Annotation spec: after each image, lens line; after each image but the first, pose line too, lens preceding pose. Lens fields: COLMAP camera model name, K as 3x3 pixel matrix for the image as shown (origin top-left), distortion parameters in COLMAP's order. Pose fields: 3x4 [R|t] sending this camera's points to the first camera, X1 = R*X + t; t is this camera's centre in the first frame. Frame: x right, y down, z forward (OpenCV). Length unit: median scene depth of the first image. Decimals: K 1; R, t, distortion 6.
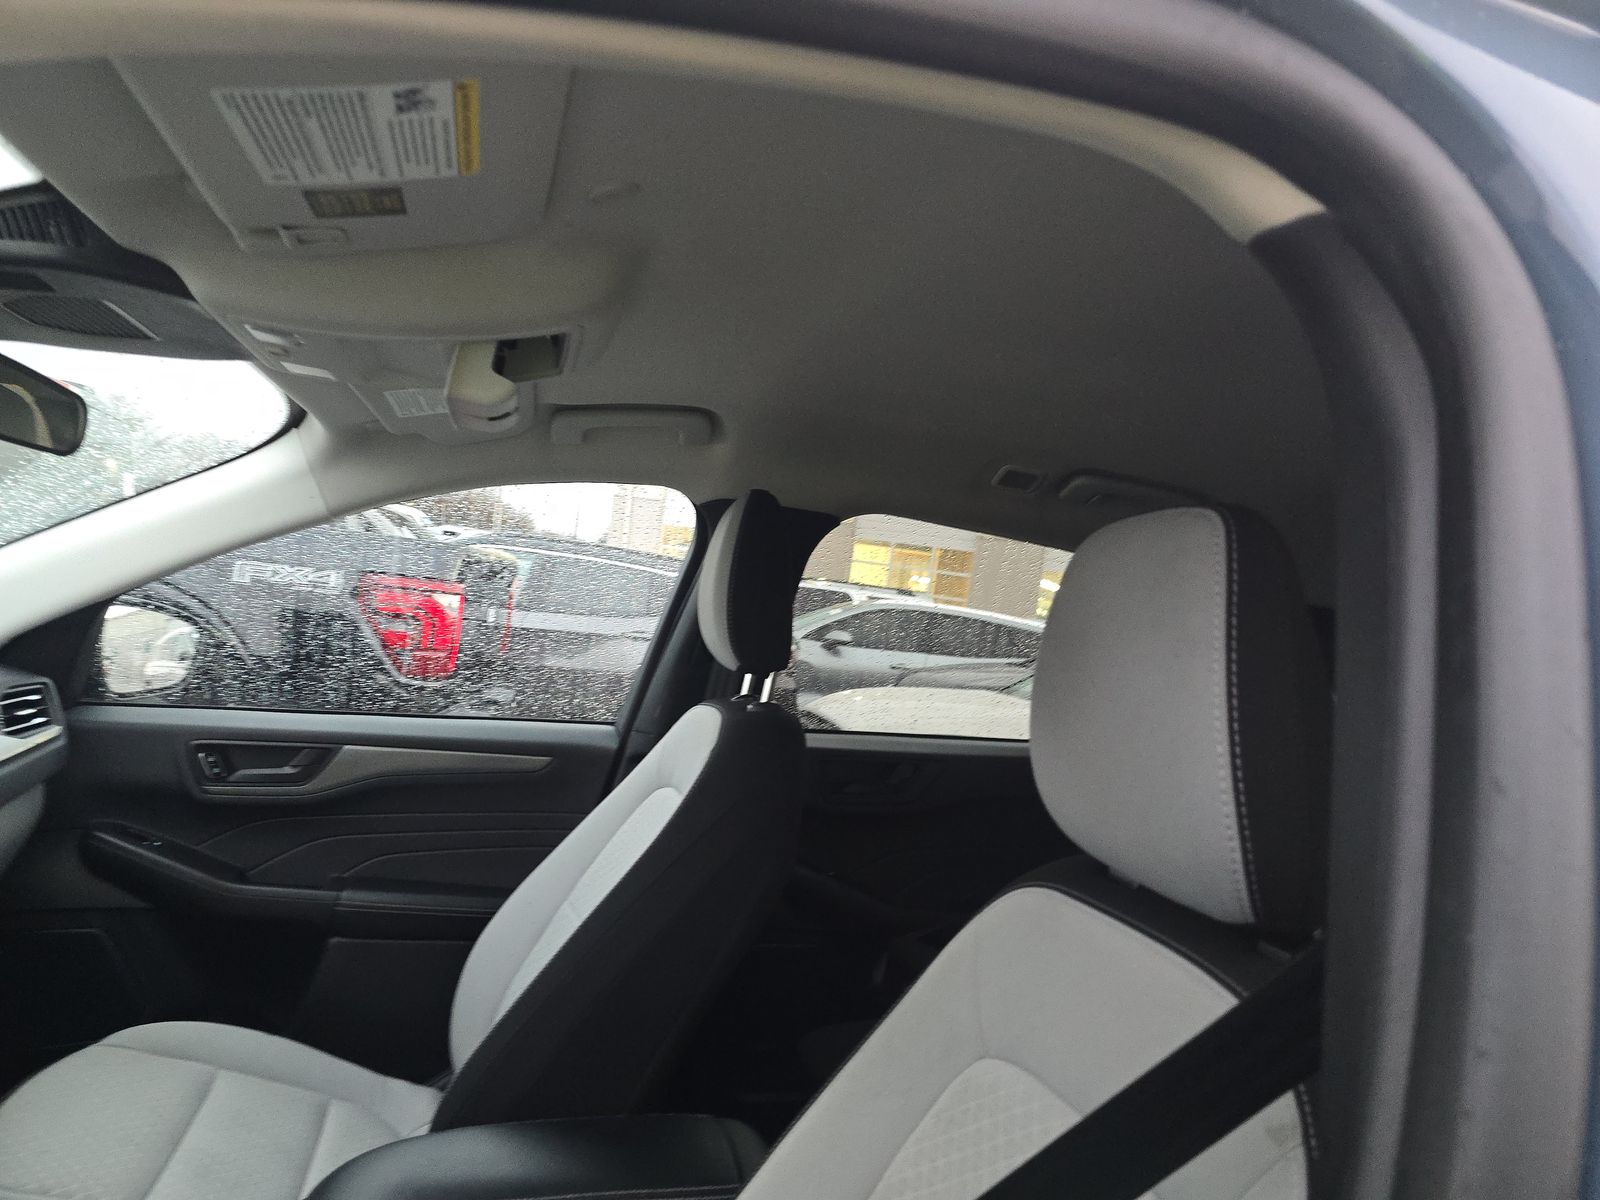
lens RADIAL K [[1061.0, 0, 798.9], [0, 1061.0, 602.0], [0, 0, 1]] dist [0.019206, -0.008830]
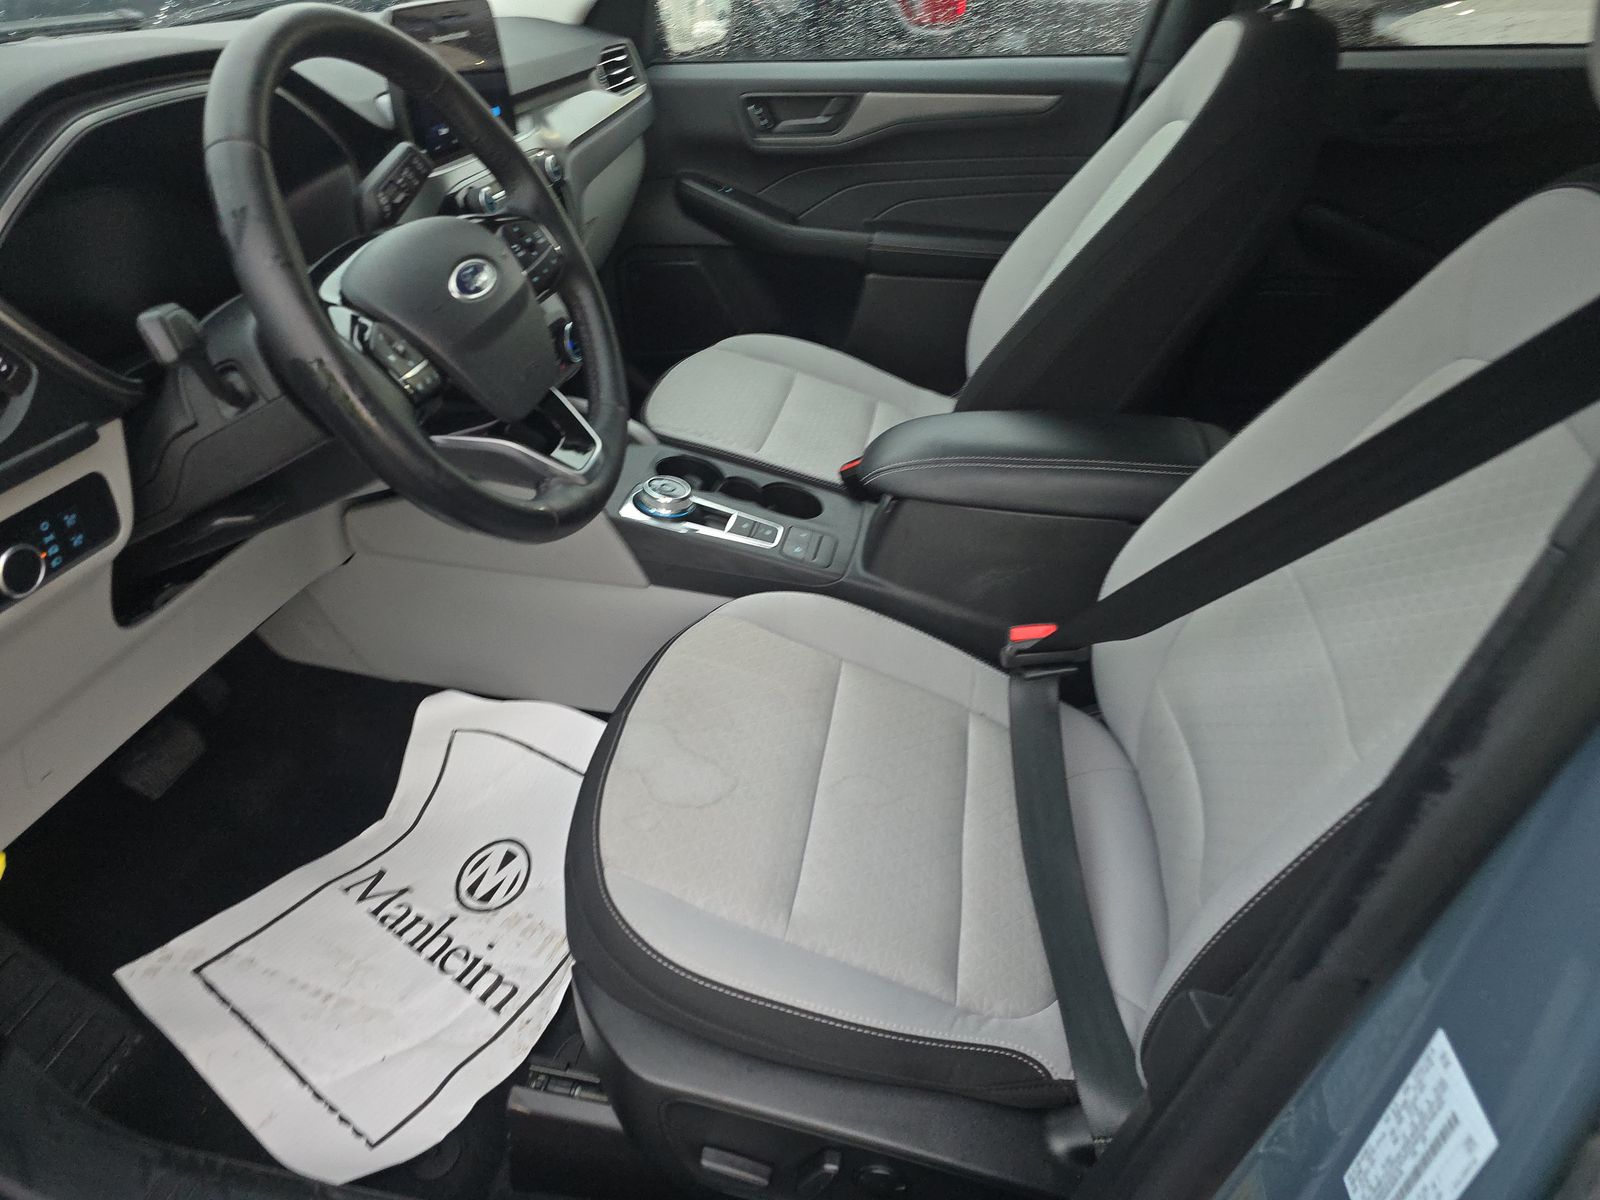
lens RADIAL K [[1061.0, 0, 798.7], [0, 1061.0, 607.1], [0, 0, 1]] dist [0.019206, -0.008830]
pose [[0.904649, 0.145165, -0.400670, 0.017152], [0.102365, 0.838646, 0.534971, -0.012420], [0.413679, -0.524976, 0.743821, -0.100916]]
